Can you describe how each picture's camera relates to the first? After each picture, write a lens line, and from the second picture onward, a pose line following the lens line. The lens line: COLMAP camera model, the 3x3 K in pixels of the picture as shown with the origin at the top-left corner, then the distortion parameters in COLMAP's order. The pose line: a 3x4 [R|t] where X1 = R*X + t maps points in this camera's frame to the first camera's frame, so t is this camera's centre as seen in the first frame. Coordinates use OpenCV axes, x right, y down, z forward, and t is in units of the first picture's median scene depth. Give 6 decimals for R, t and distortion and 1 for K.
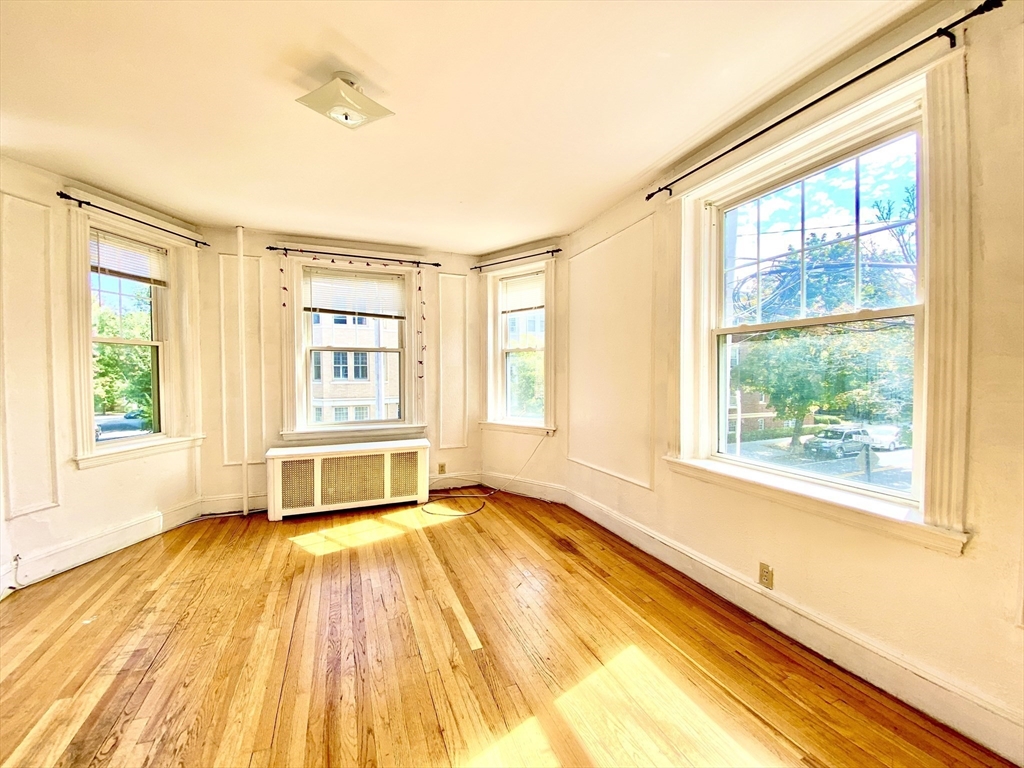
lens RADIAL K [[409.1, 0, 509.5], [0, 409.1, 384.0], [0, 0, 1]] dist [0.009184, -0.014408]
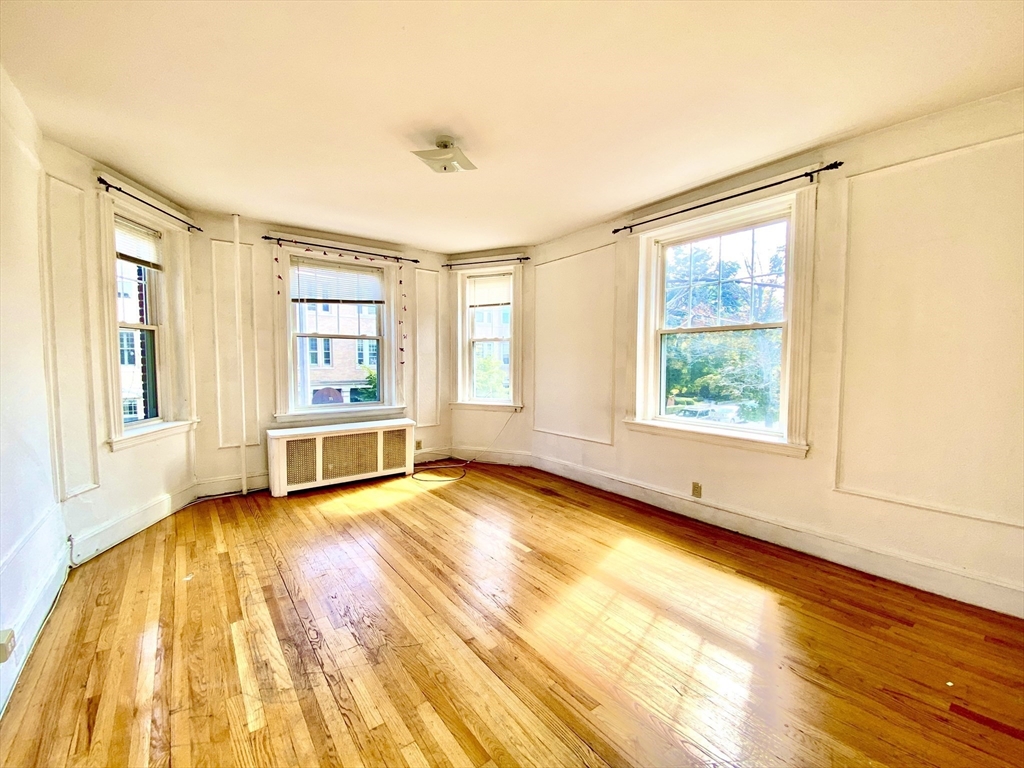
lens RADIAL K [[418.9, 0, 505.7], [0, 418.9, 384.1], [0, 0, 1]] dist [0.018399, -0.018496]
pose [[0.965099, -0.009541, 0.261710, -0.299321], [0.001449, 0.999515, 0.031097, 0.007594], [-0.261880, -0.029632, 0.964645, -0.212007]]
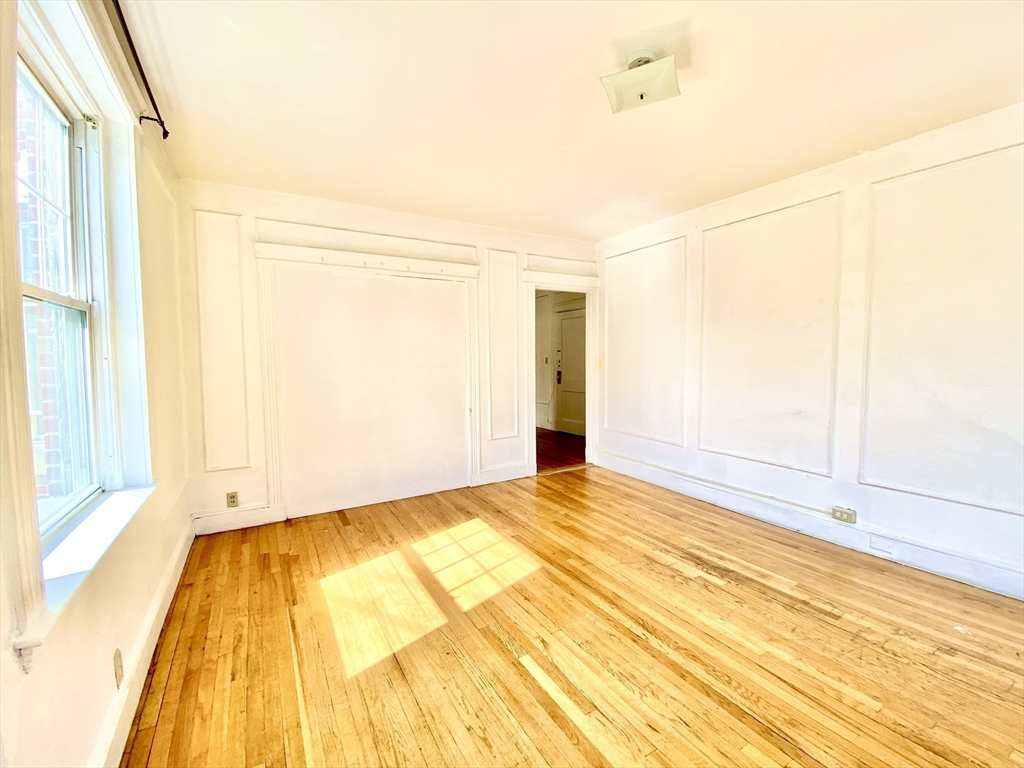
lens RADIAL K [[432.3, 0, 507.0], [0, 432.3, 383.8], [0, 0, 1]] dist [0.024130, -0.021775]
pose [[-0.989942, 0.026692, -0.138935, 0.044063], [0.014261, 0.995866, 0.089708, -0.033966], [0.140755, 0.086825, -0.986230, 1.064616]]
